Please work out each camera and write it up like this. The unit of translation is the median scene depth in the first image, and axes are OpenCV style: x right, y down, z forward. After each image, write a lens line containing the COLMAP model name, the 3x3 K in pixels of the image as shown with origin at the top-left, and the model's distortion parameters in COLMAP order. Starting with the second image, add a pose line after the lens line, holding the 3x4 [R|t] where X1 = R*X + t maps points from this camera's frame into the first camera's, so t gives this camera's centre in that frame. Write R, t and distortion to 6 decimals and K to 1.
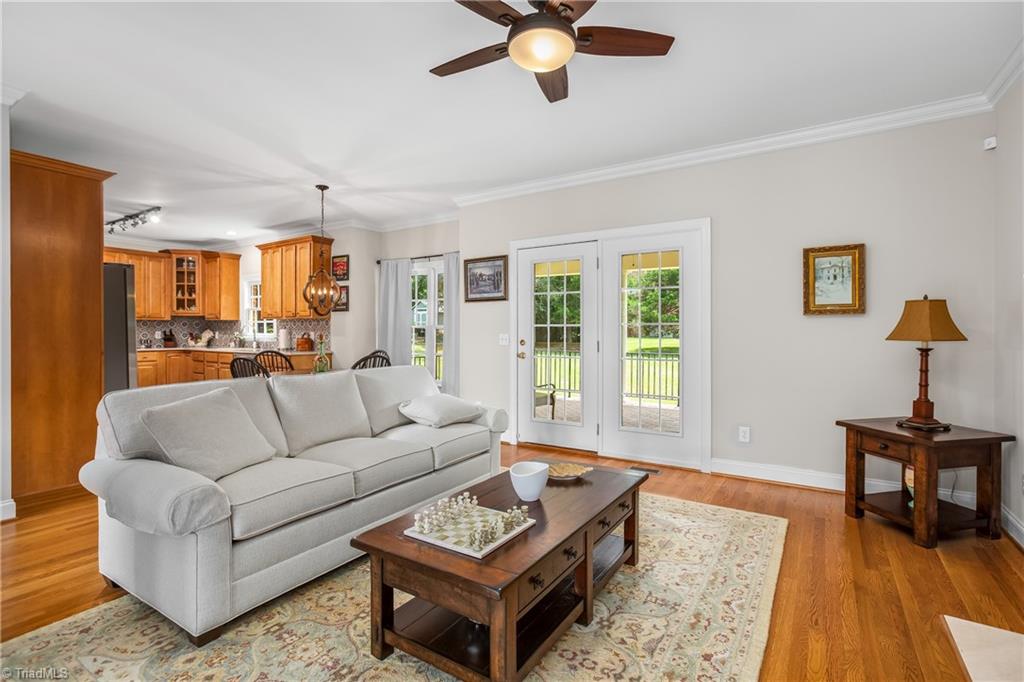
lens RADIAL K [[478.4, 0, 522.3], [0, 478.4, 338.2], [0, 0, 1]] dist [-0.022757, 0.000833]
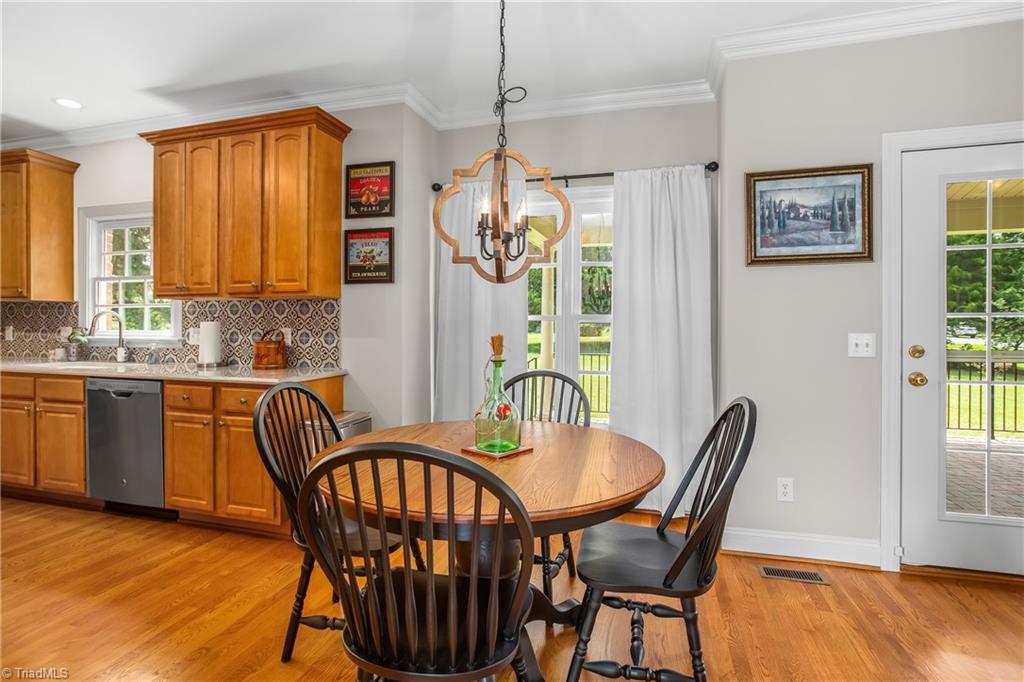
lens RADIAL K [[507.8, 0, 512.2], [0, 507.8, 327.0], [0, 0, 1]] dist [-0.045606, 0.020168]
pose [[0.958769, -0.001610, 0.284183, -0.330129], [0.003283, 0.999980, -0.005411, -0.009016], [-0.284169, 0.006121, 0.958755, 0.416009]]
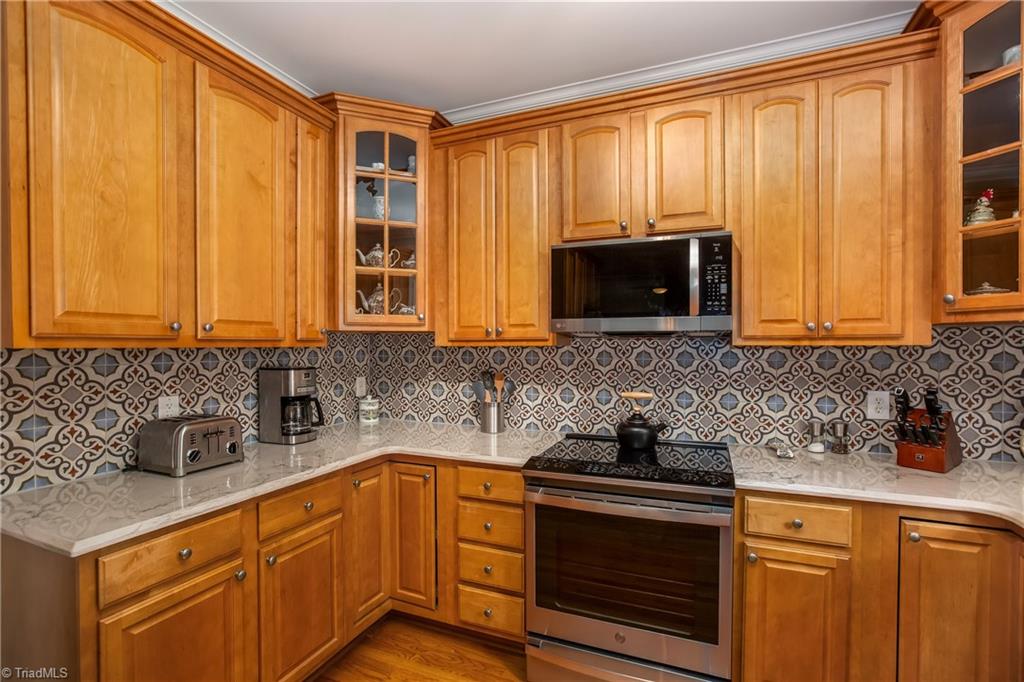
lens RADIAL K [[469.1, 0, 506.8], [0, 469.1, 353.9], [0, 0, 1]] dist [-0.042694, 0.018018]
pose [[0.158859, 0.010928, -0.987241, -0.586795], [-0.012482, 0.999881, 0.009060, -0.035541], [0.987222, 0.010883, 0.158976, 0.800441]]
